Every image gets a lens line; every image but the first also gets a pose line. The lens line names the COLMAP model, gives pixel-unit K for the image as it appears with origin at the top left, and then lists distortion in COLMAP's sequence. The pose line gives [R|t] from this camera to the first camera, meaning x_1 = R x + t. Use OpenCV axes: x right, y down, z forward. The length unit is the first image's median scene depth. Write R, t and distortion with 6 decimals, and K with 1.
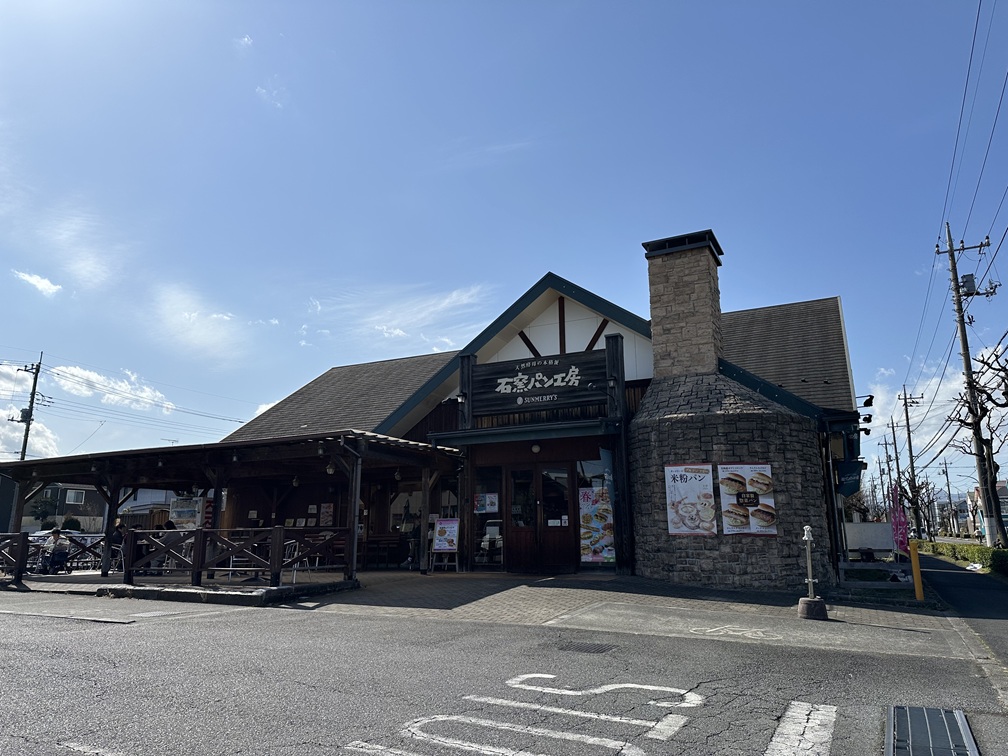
lens RADIAL K [[719.0, 0, 501.9], [0, 719.0, 382.2], [0, 0, 1]] dist [0.088826, -0.123461]
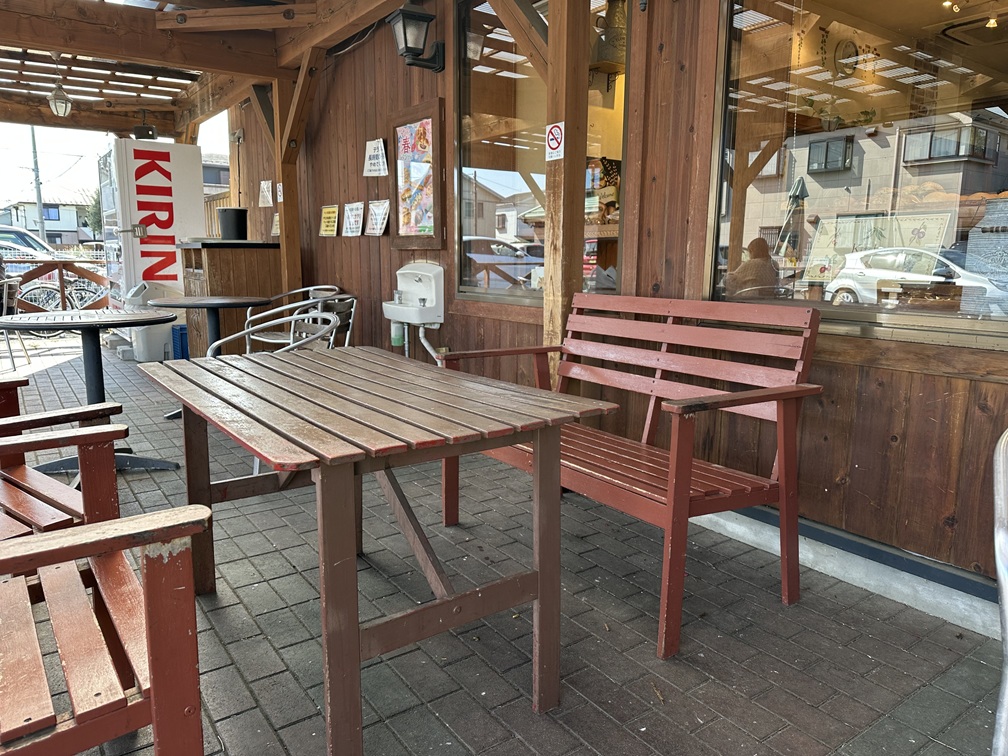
lens RADIAL K [[719.0, 0, 501.9], [0, 719.0, 382.2], [0, 0, 1]] dist [0.088826, -0.123461]
pose [[0.892889, 0.086561, -0.441877, -0.117968], [0.086416, 0.930163, 0.356832, 0.162317], [0.441906, -0.356797, 0.823052, 0.803317]]
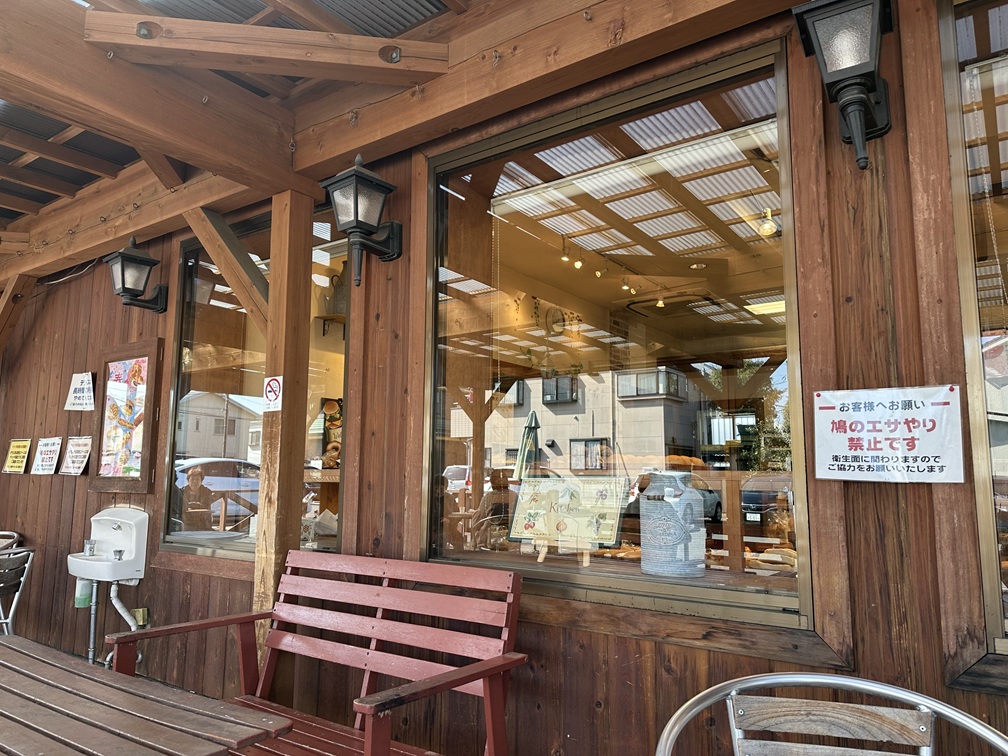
lens RADIAL K [[719.0, 0, 501.9], [0, 719.0, 382.2], [0, 0, 1]] dist [0.088826, -0.123461]
pose [[0.990418, -0.007486, -0.137898, -0.112638], [0.018893, 0.996486, 0.081599, 0.157414], [0.136803, -0.083423, 0.987079, 0.809563]]
